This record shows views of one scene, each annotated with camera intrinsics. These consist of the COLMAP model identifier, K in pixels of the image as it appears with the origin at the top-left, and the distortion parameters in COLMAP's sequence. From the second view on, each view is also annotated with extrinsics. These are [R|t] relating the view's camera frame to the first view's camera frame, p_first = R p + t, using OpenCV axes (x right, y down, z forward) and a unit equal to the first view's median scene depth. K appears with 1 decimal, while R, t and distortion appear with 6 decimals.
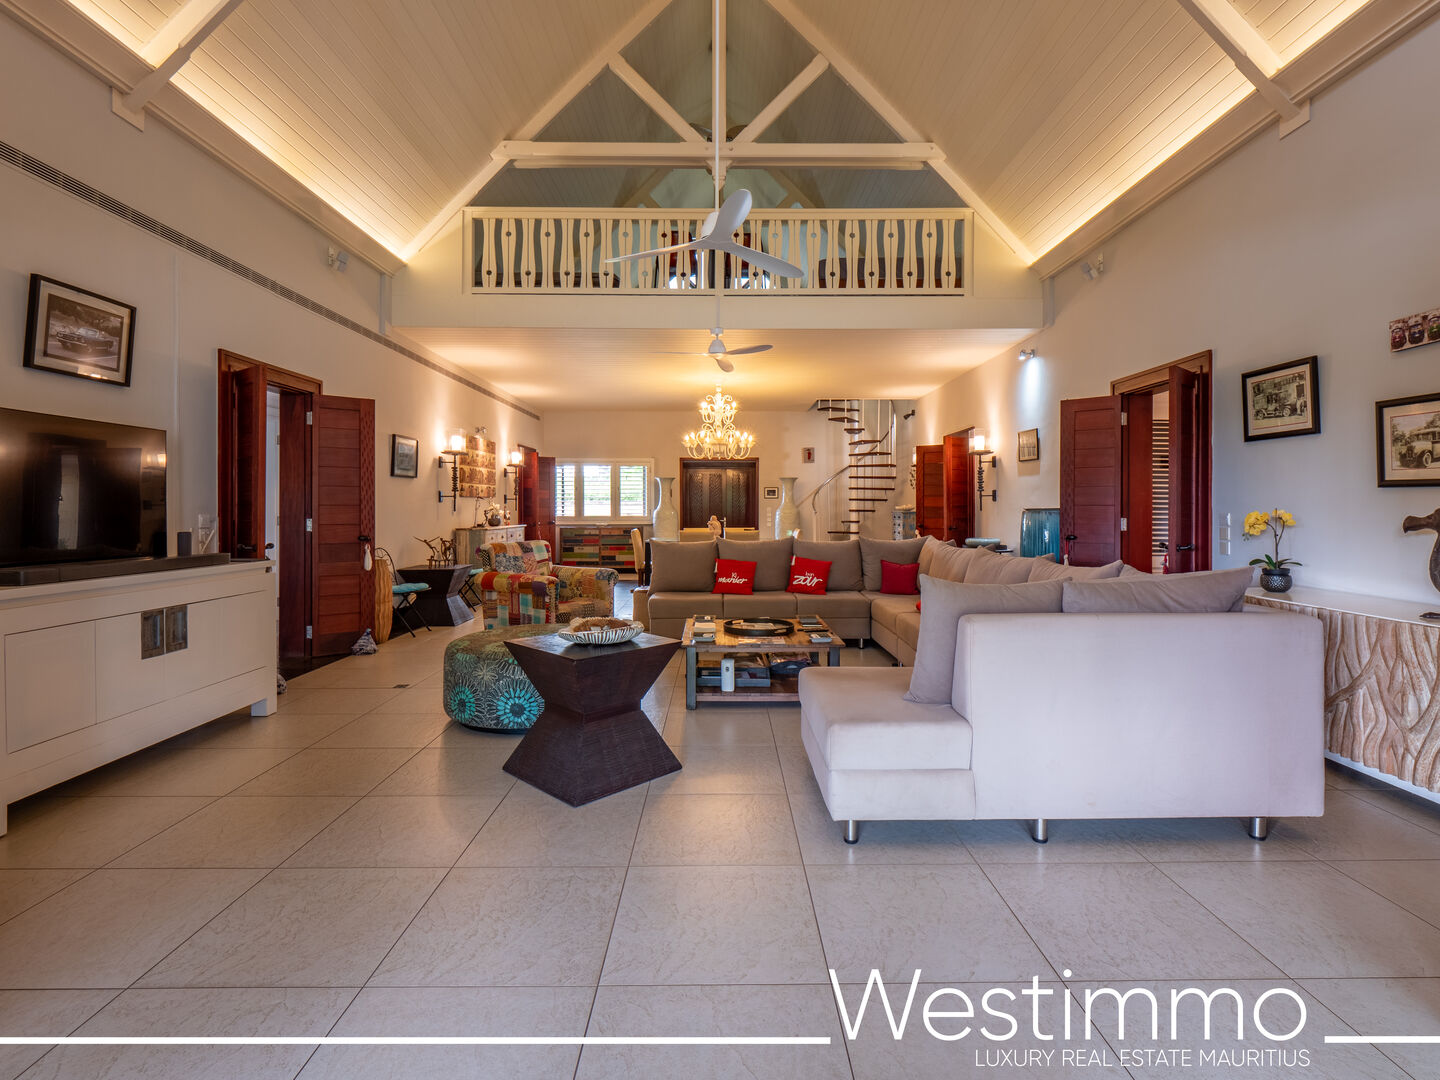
lens RADIAL K [[704.7, 0, 720.3], [0, 704.7, 527.8], [0, 0, 1]] dist [-0.005445, -0.004433]
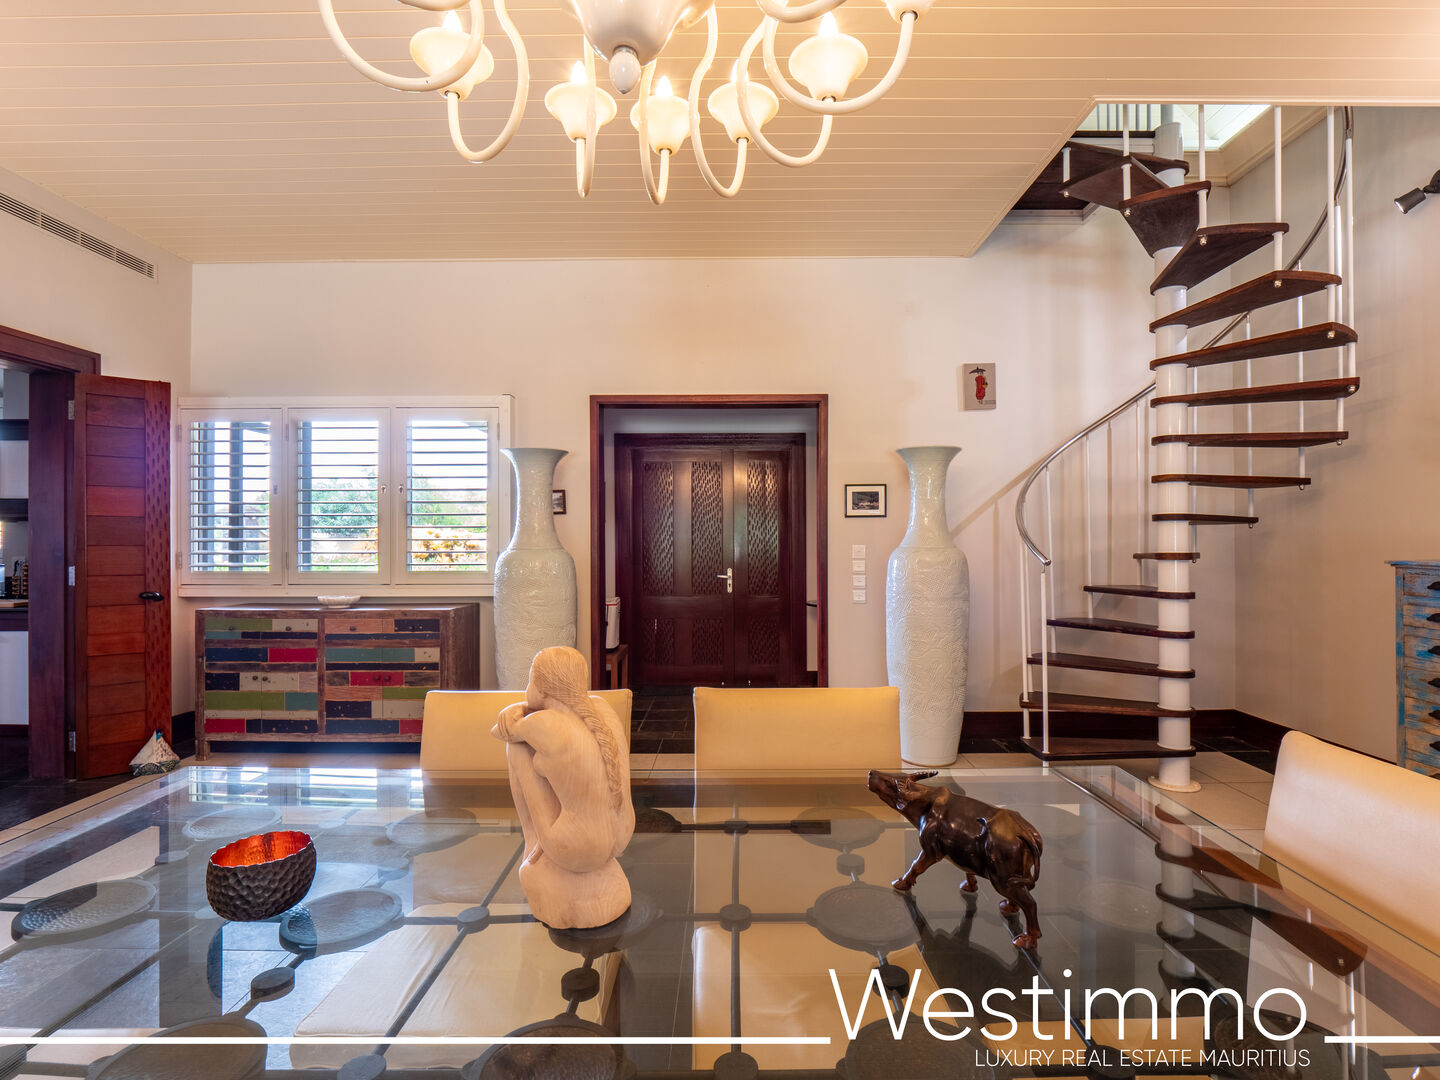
lens RADIAL K [[704.7, 0, 713.2], [0, 704.7, 540.8], [0, 0, 1]] dist [-0.005445, -0.004433]
pose [[0.999920, -0.001923, 0.012522, -0.003609], [0.002377, 0.999337, -0.036342, -0.018792], [-0.012444, 0.036369, 0.999261, 0.677514]]
